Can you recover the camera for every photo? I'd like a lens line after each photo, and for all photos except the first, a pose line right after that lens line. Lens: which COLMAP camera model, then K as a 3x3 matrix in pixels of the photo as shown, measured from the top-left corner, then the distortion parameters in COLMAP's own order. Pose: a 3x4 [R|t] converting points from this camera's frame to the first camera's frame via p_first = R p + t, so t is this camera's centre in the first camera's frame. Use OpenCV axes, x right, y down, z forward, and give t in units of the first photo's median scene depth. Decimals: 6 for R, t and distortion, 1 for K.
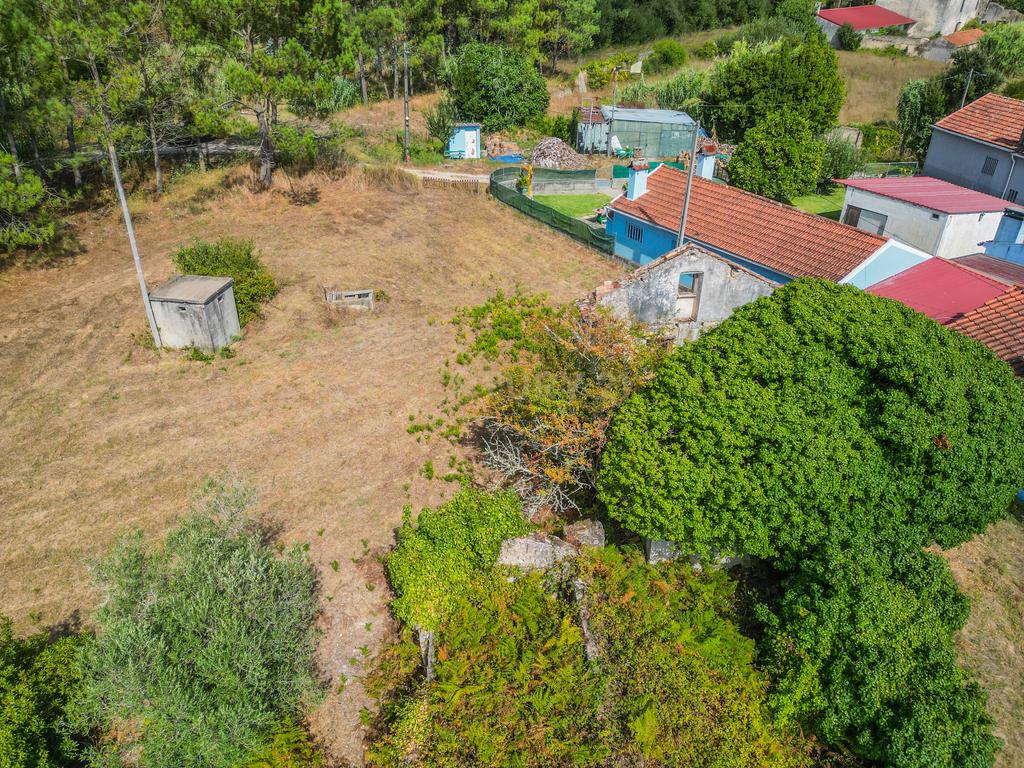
lens RADIAL K [[718.1, 0, 508.0], [0, 718.1, 379.5], [0, 0, 1]] dist [0.075113, -0.073394]
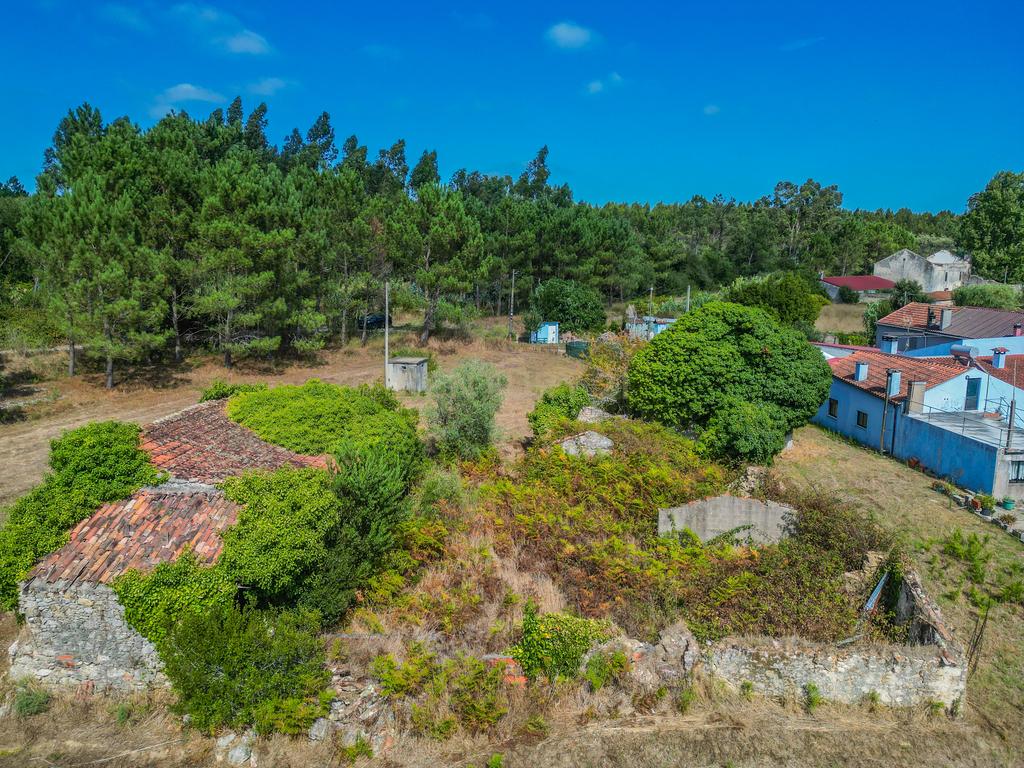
lens RADIAL K [[718.1, 0, 508.0], [0, 718.1, 379.5], [0, 0, 1]] dist [0.075113, -0.073394]
pose [[0.996078, 0.014372, -0.087302, -0.011279], [-0.044250, 0.935372, -0.350887, 0.261136], [0.076617, 0.353374, 0.932339, -0.314285]]
